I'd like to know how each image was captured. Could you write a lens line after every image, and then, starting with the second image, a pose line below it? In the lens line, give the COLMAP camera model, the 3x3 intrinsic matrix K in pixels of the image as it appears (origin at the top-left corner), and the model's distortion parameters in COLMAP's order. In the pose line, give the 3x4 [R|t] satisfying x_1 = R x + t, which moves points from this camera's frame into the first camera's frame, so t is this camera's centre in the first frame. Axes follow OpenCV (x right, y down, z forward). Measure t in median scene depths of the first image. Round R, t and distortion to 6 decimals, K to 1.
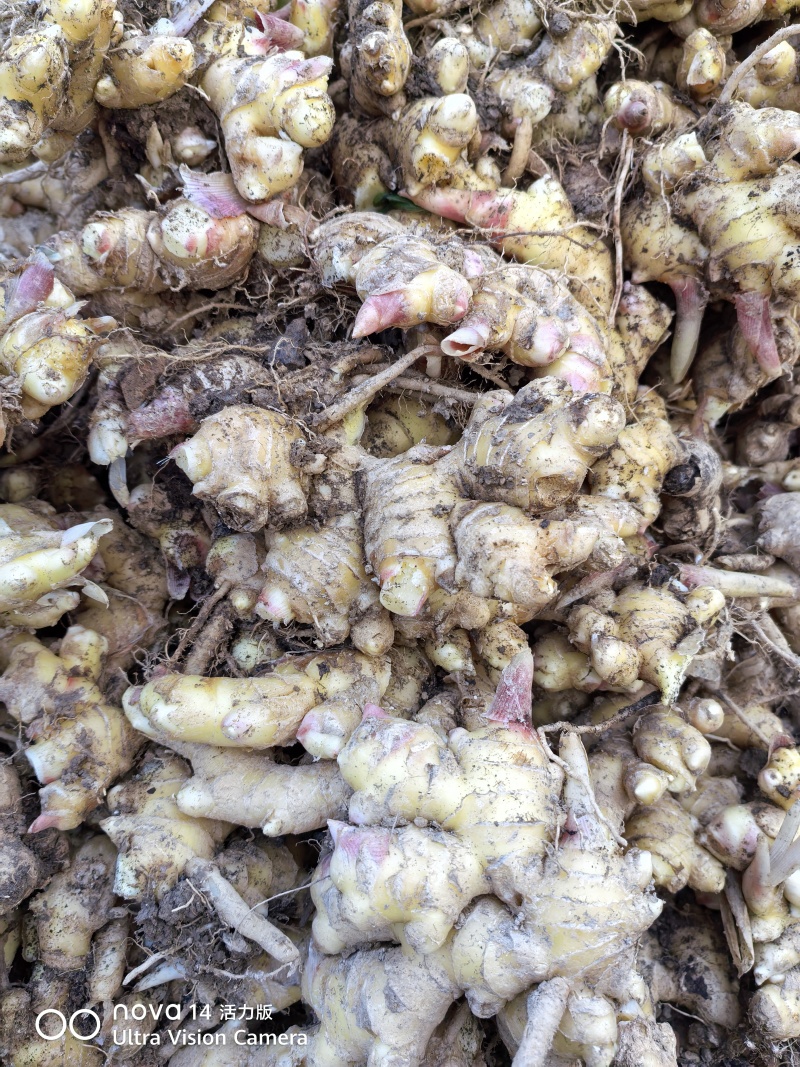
lens RADIAL K [[852.8, 0, 394.3], [0, 852.8, 545.8], [0, 0, 1]] dist [0.002571, 0.004674]
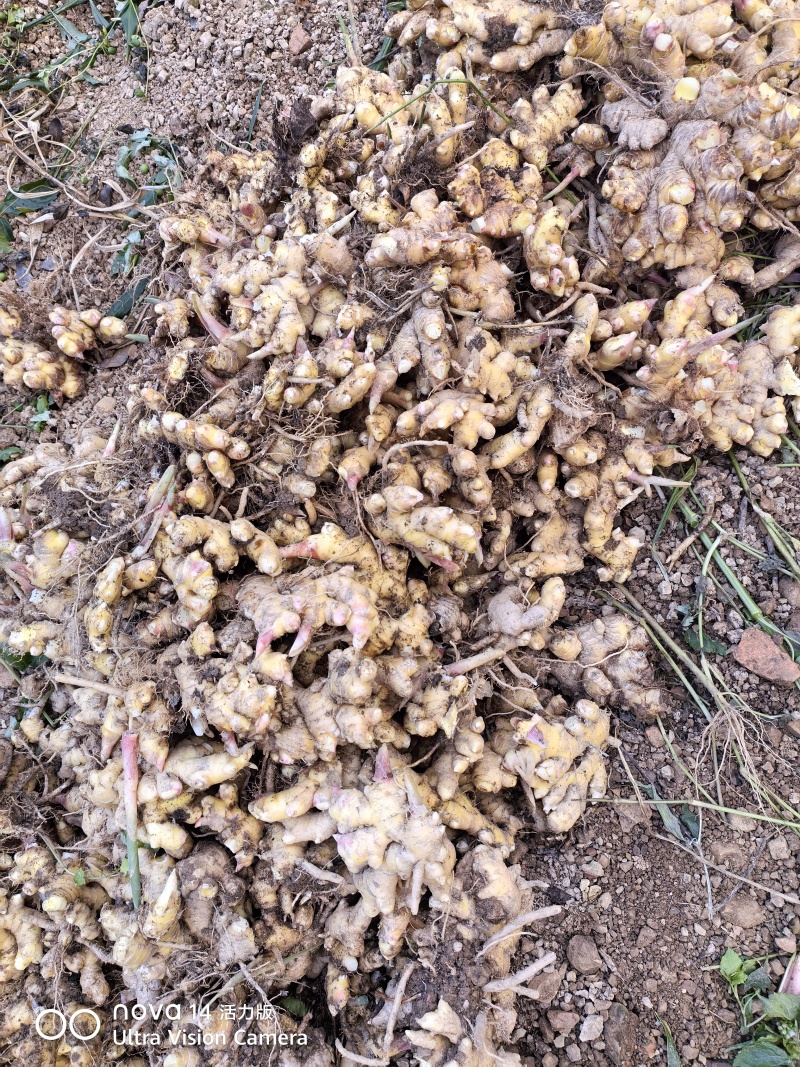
lens RADIAL K [[840.5, 0, 396.3], [0, 840.5, 518.5], [0, 0, 1]] dist [0.012592, 0.052464]
pose [[0.918060, -0.372444, -0.135838, 0.806235], [0.390354, 0.909061, 0.145713, -0.864090], [0.069215, -0.186798, 0.979957, -1.367885]]
